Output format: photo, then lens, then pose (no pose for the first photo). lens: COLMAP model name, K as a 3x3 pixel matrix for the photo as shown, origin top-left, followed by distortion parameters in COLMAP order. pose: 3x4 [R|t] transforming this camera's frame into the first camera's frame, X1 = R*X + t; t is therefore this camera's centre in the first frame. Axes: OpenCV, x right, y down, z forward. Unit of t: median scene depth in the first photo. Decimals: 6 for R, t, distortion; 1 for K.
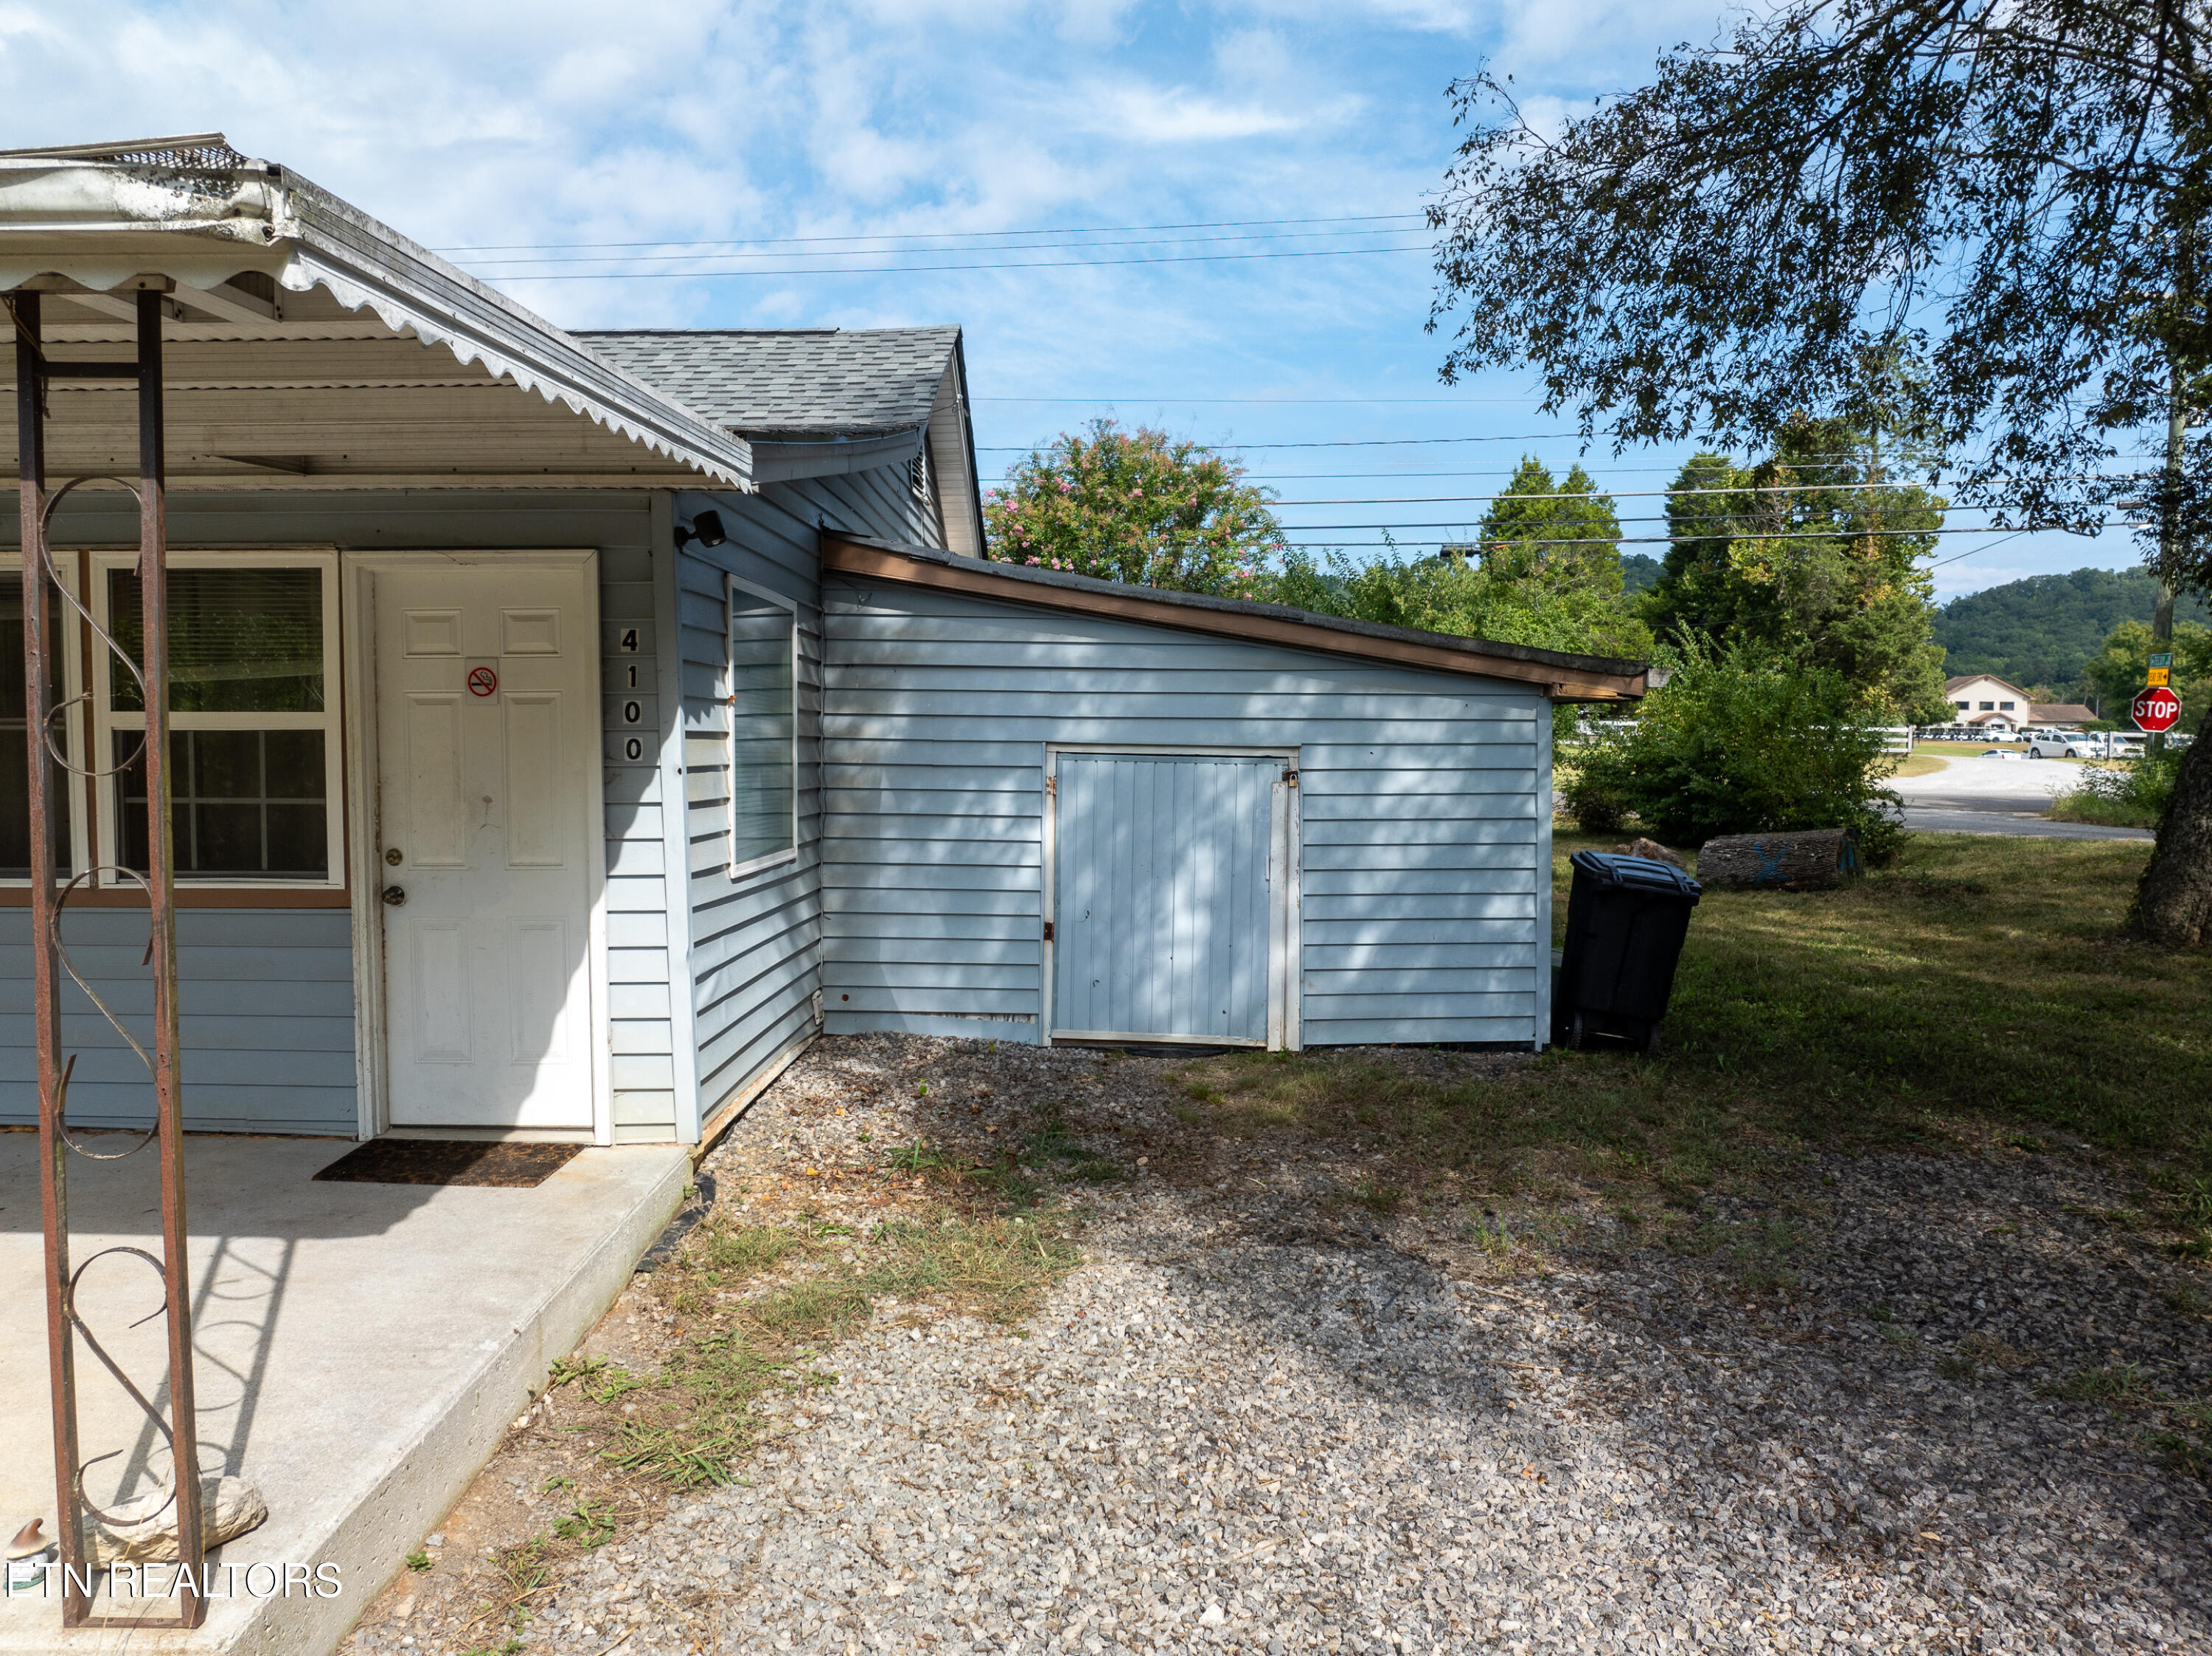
lens RADIAL K [[1555.8, 0, 1106.0], [0, 1555.8, 828.0], [0, 0, 1]] dist [-0.030939, -0.003444]
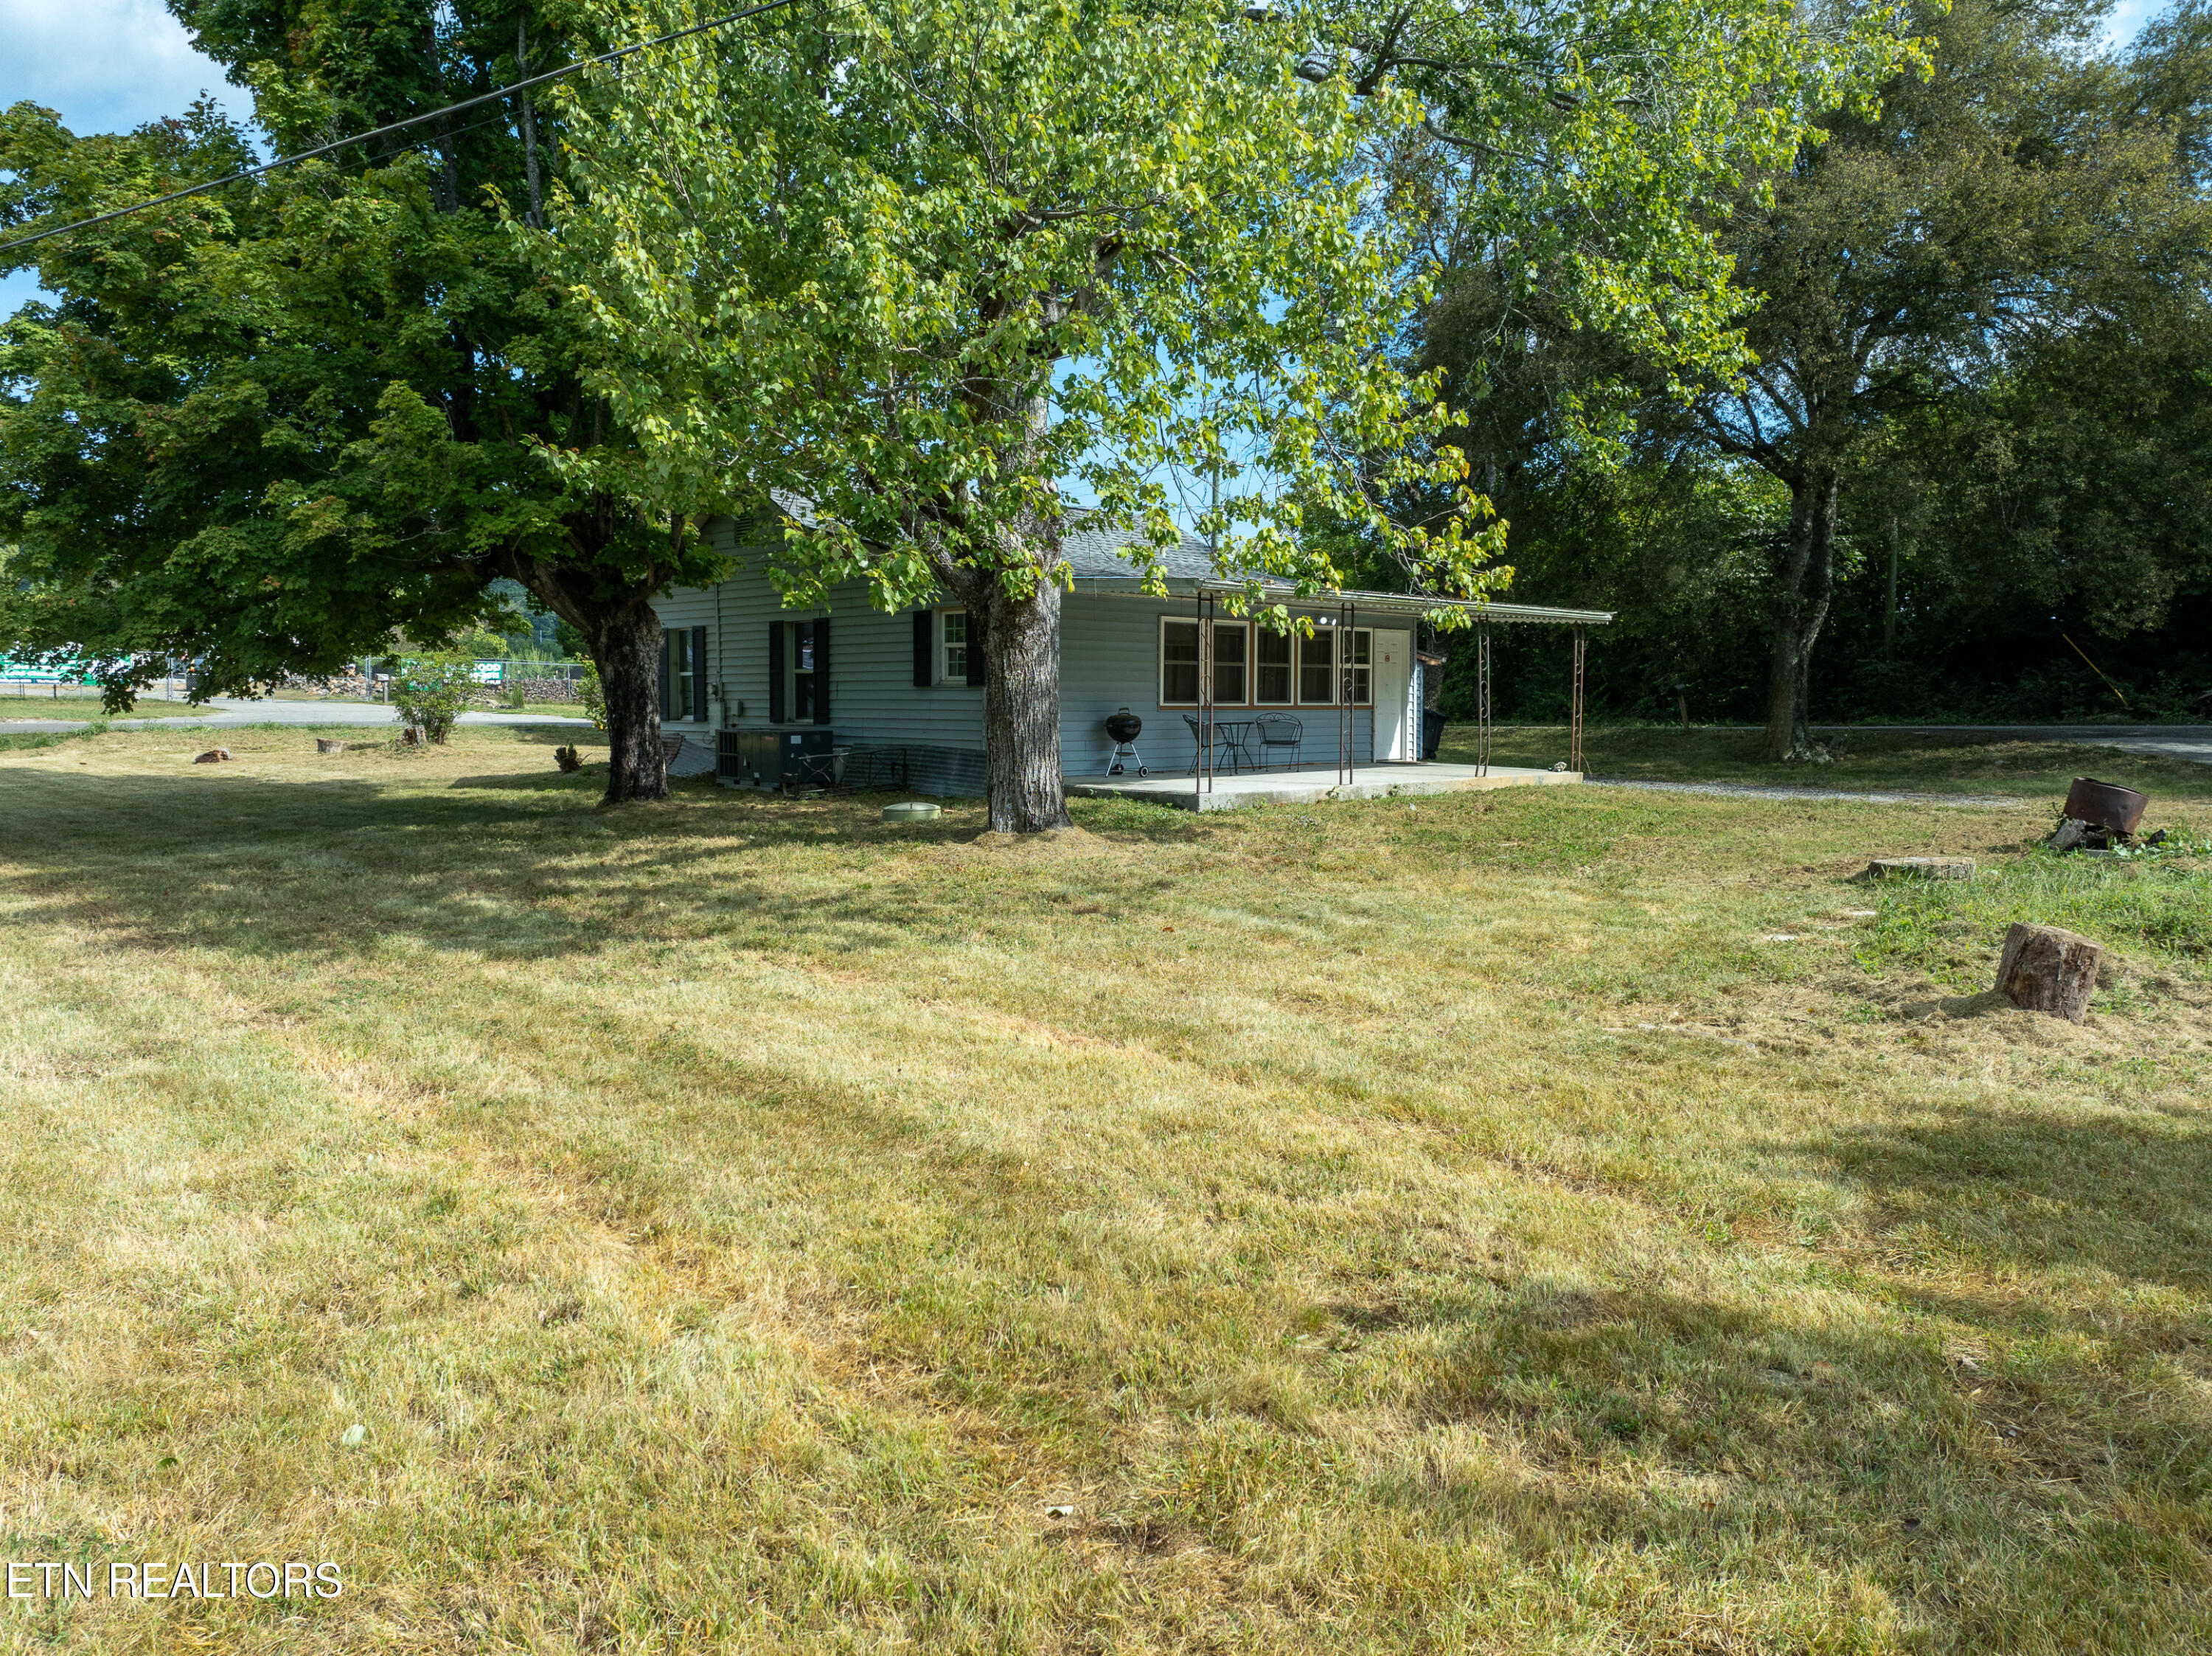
lens RADIAL K [[1555.8, 0, 1106.0], [0, 1555.8, 828.0], [0, 0, 1]] dist [-0.030939, -0.003444]
pose [[0.700621, -0.062051, 0.710830, -4.177003], [0.045092, 0.998071, 0.042681, 0.165119], [-0.712107, 0.002149, 0.702068, -1.561387]]
